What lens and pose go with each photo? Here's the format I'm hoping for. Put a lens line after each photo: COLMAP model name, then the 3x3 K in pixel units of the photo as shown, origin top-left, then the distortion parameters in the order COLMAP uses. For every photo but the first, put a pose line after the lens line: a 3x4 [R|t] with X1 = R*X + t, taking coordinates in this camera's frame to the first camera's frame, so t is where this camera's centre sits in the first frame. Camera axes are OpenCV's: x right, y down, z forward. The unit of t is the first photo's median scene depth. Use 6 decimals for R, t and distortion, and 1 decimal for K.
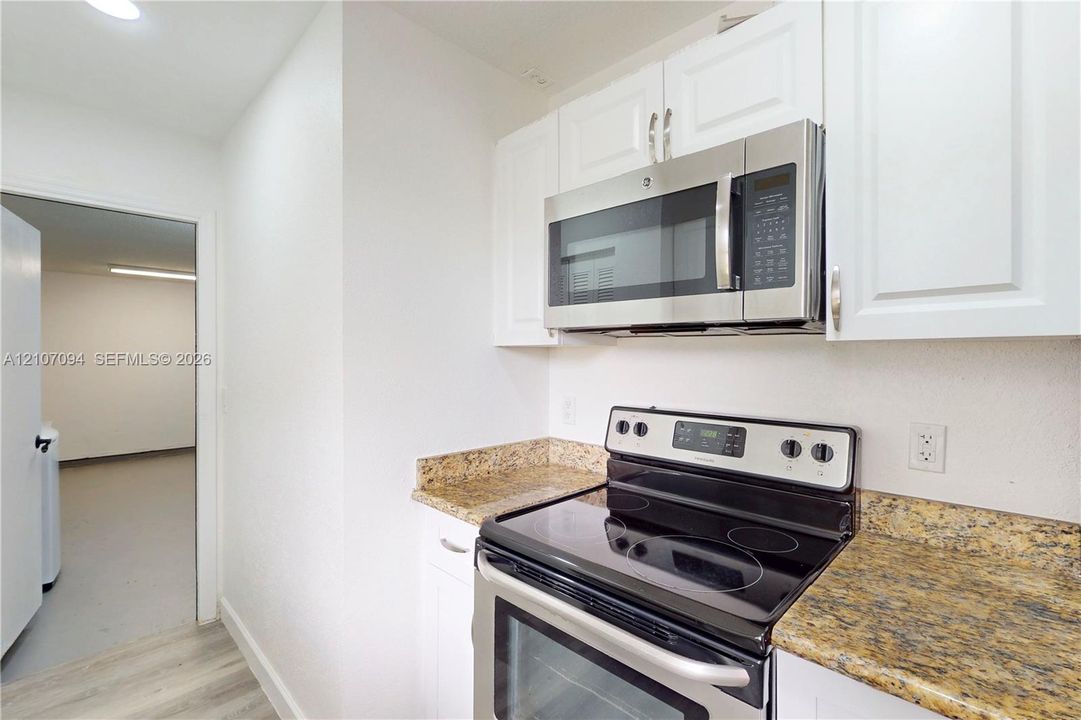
lens RADIAL K [[475.4, 0, 540.5], [0, 475.4, 360.0], [0, 0, 1]] dist [-0.001703, -0.000494]
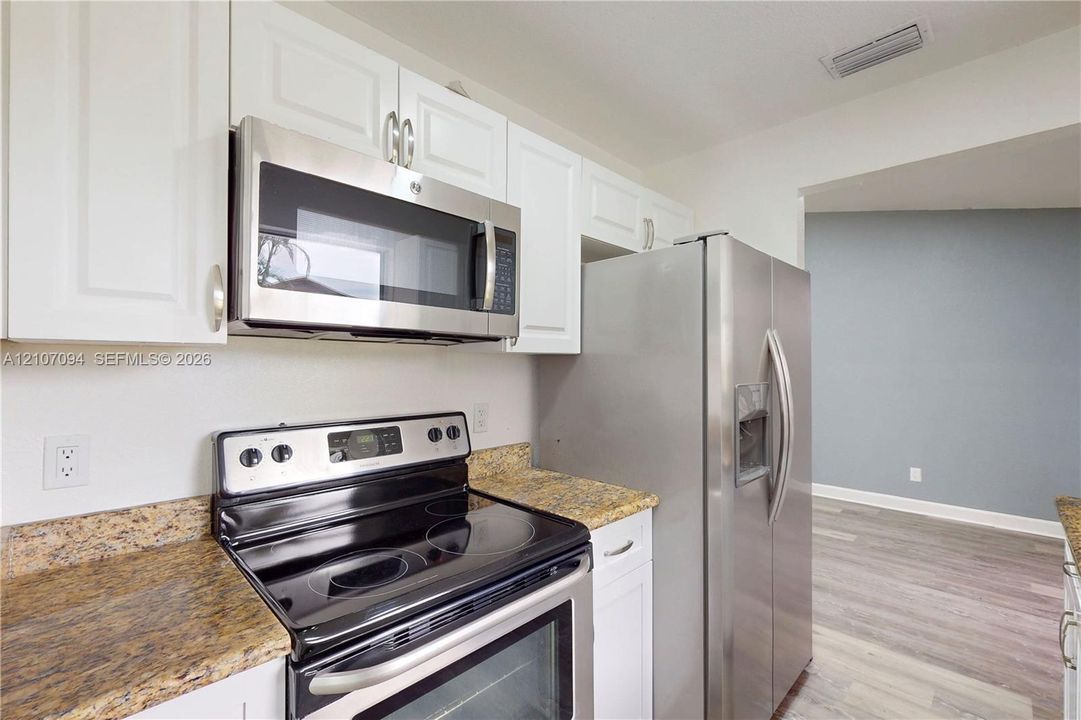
lens RADIAL K [[469.3, 0, 543.7], [0, 469.3, 366.4], [0, 0, 1]] dist [-0.001365, -0.000583]
pose [[0.004412, -0.008955, 0.999950, -0.813493], [0.008076, 0.999928, 0.008919, -0.006612], [-0.999958, 0.008037, 0.004484, 0.783130]]
